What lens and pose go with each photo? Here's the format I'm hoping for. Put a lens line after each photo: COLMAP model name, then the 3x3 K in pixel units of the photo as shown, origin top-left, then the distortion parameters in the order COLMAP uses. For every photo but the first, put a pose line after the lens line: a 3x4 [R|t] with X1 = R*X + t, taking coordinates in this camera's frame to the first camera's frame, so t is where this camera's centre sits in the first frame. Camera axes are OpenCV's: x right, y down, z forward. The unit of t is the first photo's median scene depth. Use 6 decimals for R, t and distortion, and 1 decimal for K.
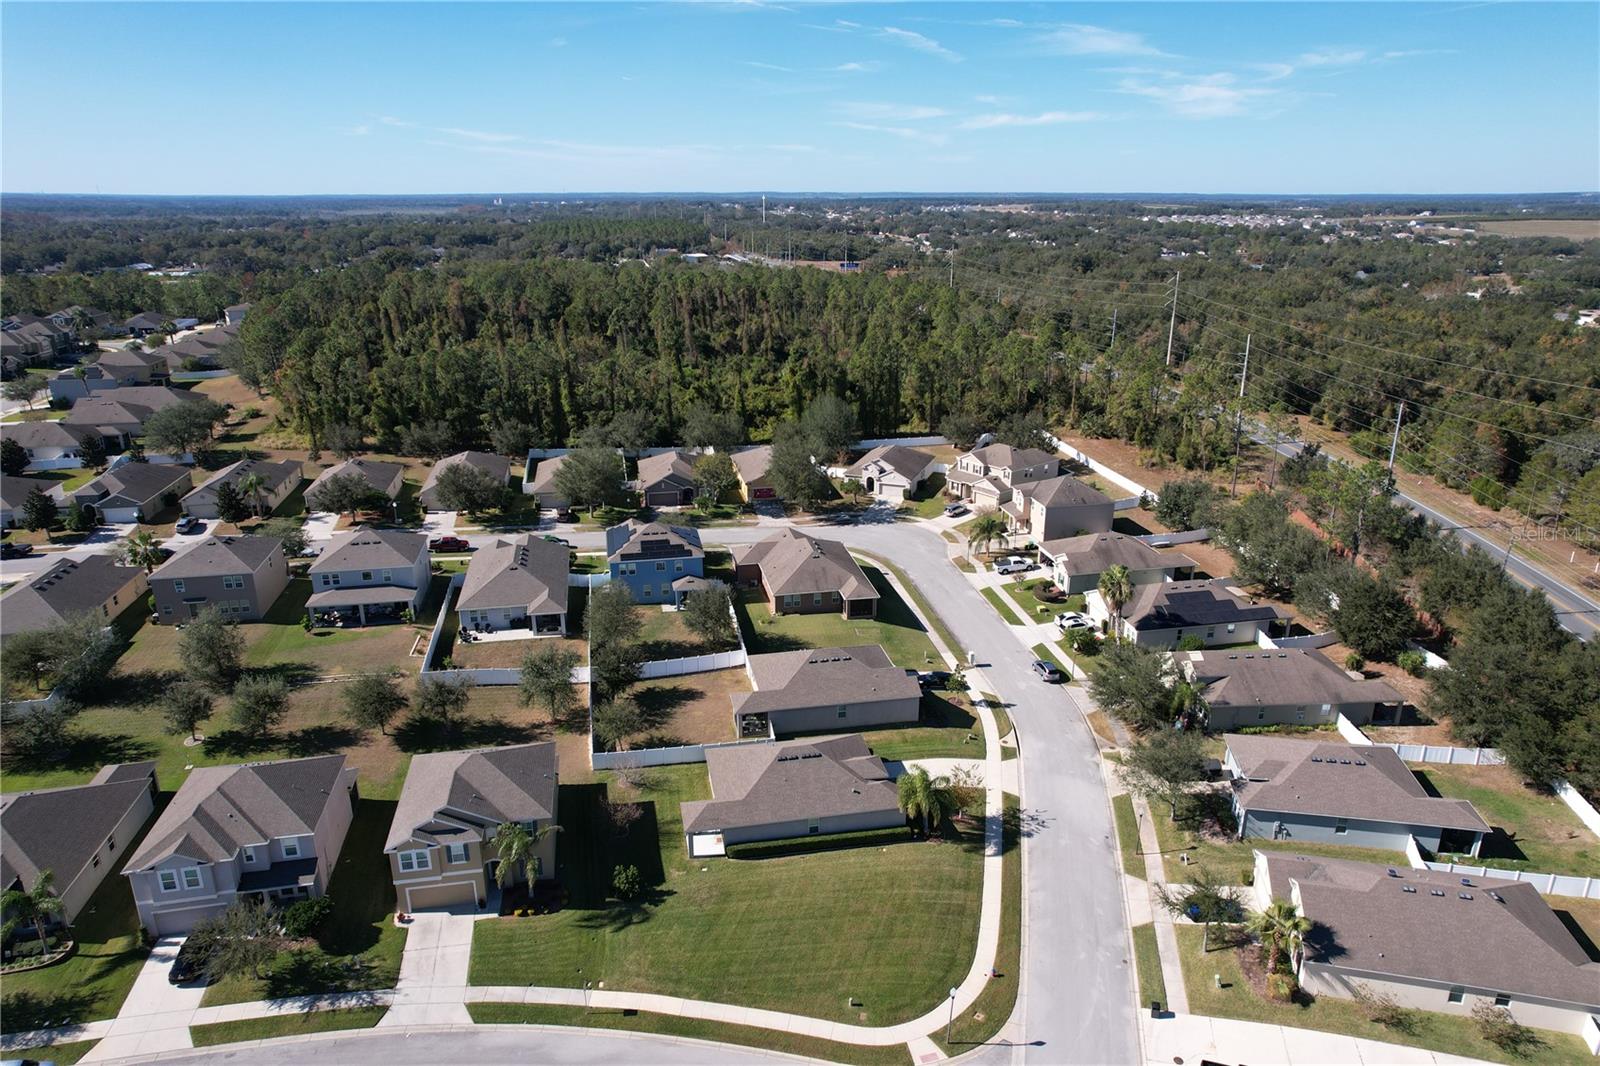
lens RADIAL K [[1011.8, 0, 798.2], [0, 1011.8, 538.9], [0, 0, 1]] dist [-0.046259, 0.060672]
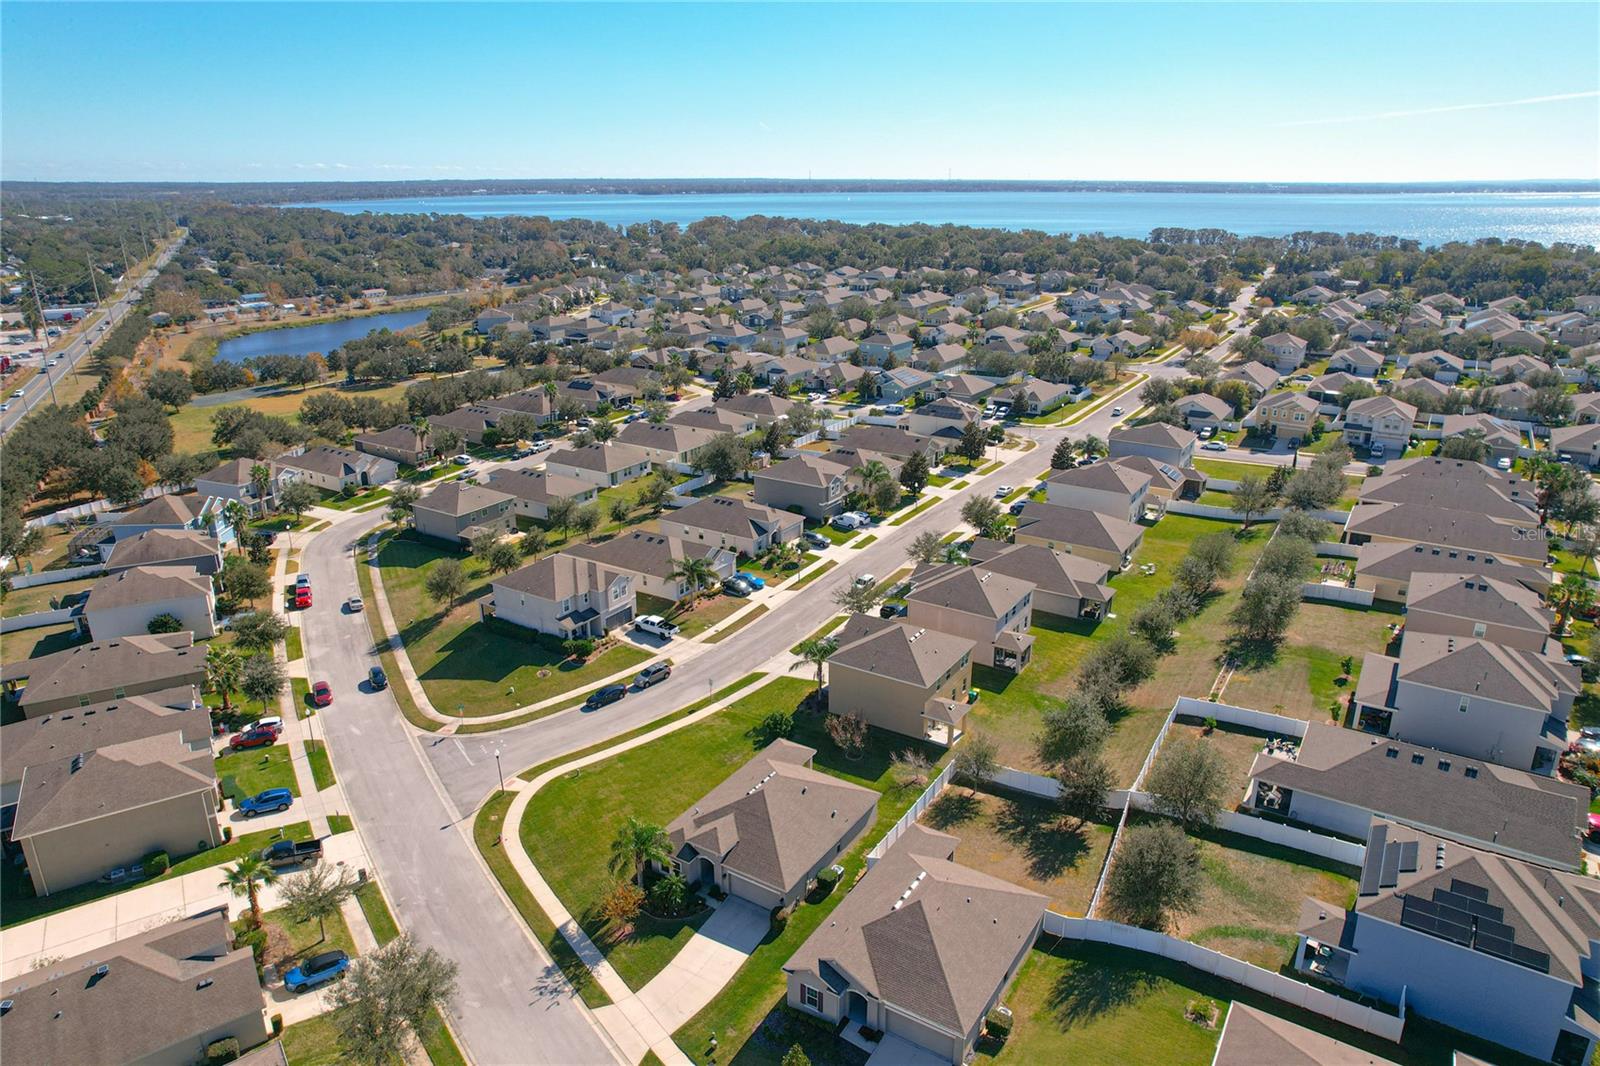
lens RADIAL K [[1035.7, 0, 806.0], [0, 1035.7, 529.0], [0, 0, 1]] dist [-0.081917, 0.077871]
pose [[-0.684182, 0.240328, -0.688576, 0.507956], [-0.235721, 0.820601, 0.520624, -0.429791], [0.690167, 0.518514, -0.504791, 1.226155]]
